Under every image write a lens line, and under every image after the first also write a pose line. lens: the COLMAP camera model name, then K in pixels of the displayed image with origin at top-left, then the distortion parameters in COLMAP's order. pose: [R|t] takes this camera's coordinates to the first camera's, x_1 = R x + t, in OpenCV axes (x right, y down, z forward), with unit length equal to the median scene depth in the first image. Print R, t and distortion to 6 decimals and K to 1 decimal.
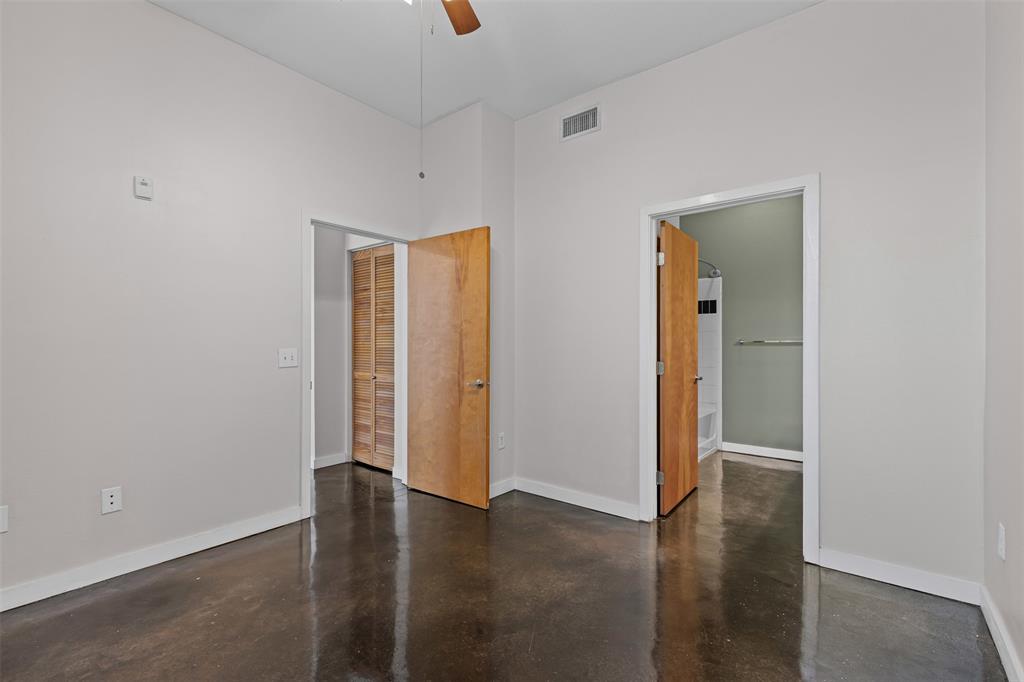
lens RADIAL K [[461.4, 0, 514.8], [0, 461.4, 342.9], [0, 0, 1]] dist [0.004852, -0.001068]
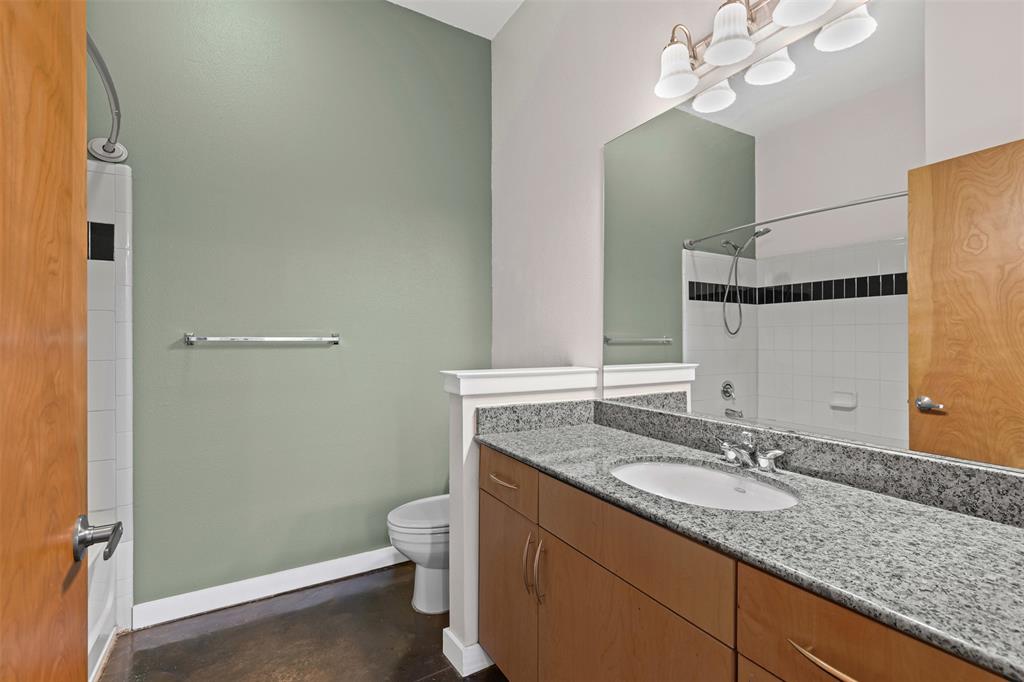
lens RADIAL K [[461.4, 0, 516.4], [0, 461.4, 342.7], [0, 0, 1]] dist [0.004852, -0.001068]
pose [[0.367299, -0.001328, 0.930102, 0.213781], [-0.002712, 0.999993, 0.002499, -0.000748], [-0.930099, -0.003440, 0.367293, 0.574014]]
